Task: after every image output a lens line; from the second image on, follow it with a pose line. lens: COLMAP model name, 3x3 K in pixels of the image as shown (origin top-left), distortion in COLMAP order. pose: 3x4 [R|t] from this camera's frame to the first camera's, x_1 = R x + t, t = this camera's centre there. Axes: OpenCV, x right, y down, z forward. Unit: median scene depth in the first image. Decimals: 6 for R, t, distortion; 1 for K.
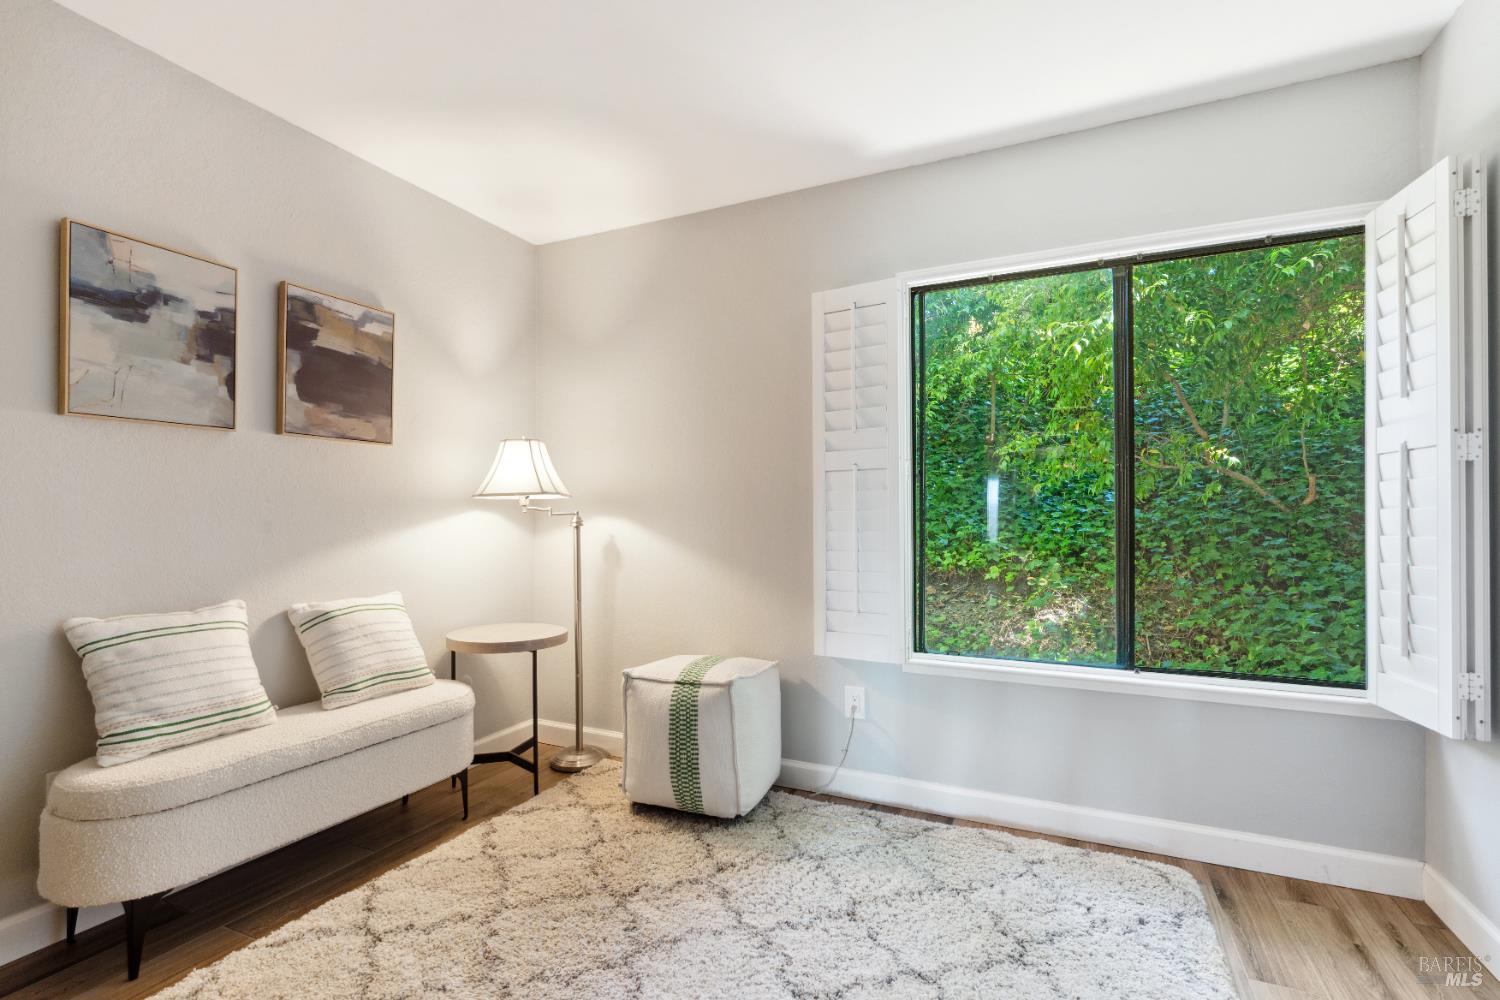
lens RADIAL K [[693.3, 0, 751.4], [0, 693.3, 508.6], [0, 0, 1]] dist [-0.007213, 0.003411]
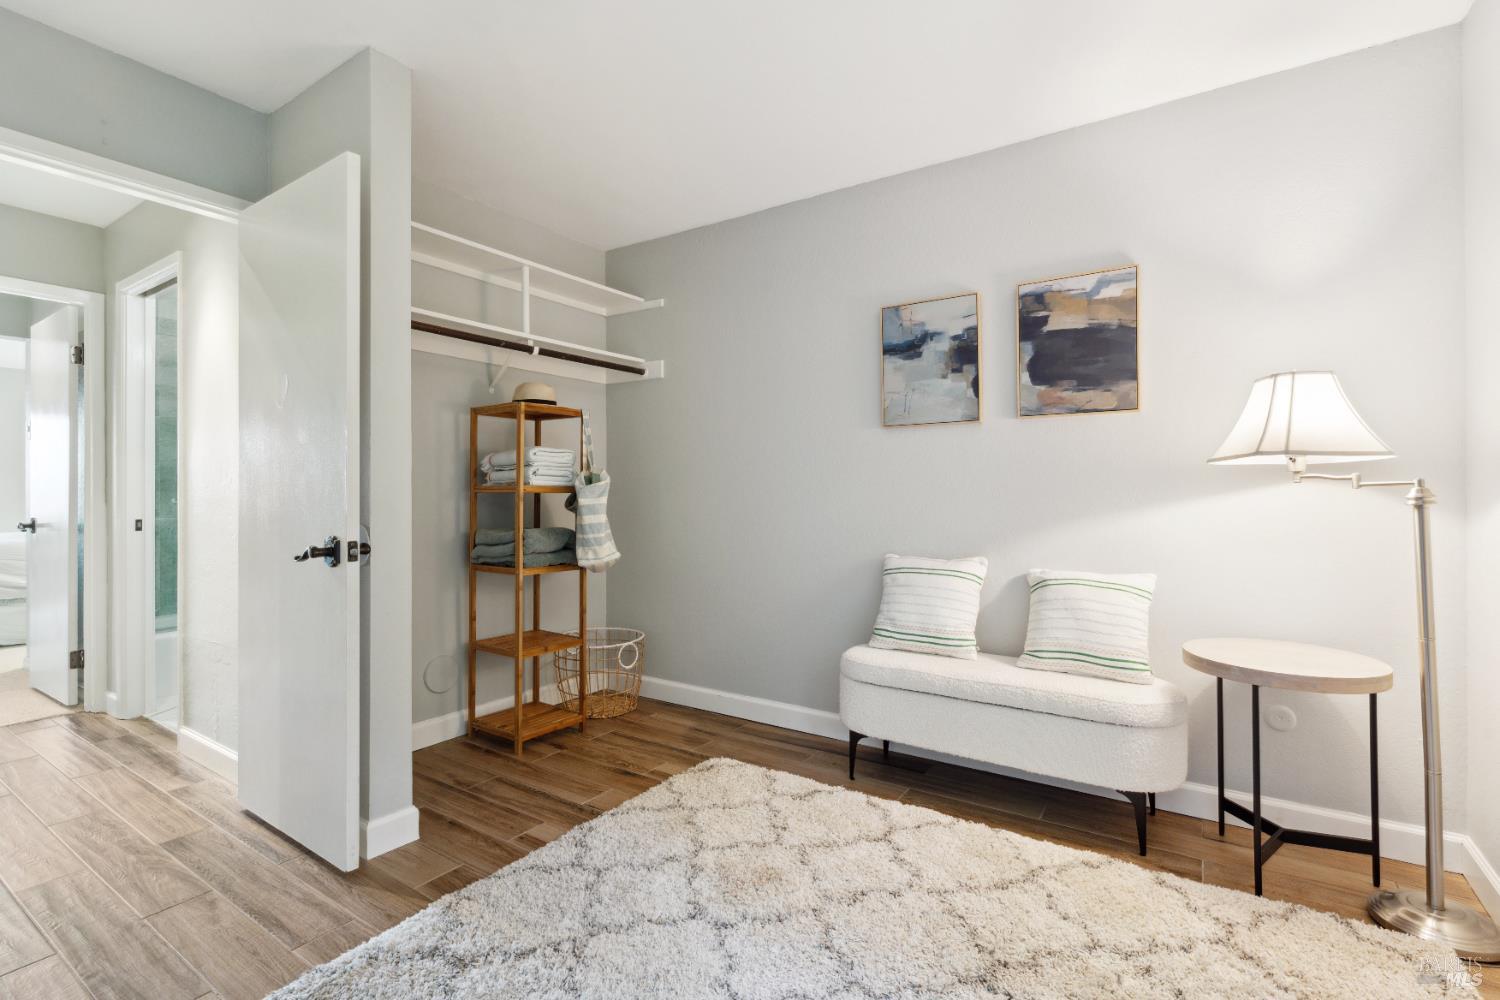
lens RADIAL K [[693.3, 0, 750.9], [0, 693.3, 491.7], [0, 0, 1]] dist [-0.007213, 0.003411]
pose [[-0.160489, -0.002431, -0.987035, 0.558828], [0.012065, 0.999917, -0.004424, 0.014672], [0.986964, -0.012618, -0.160446, 0.792764]]
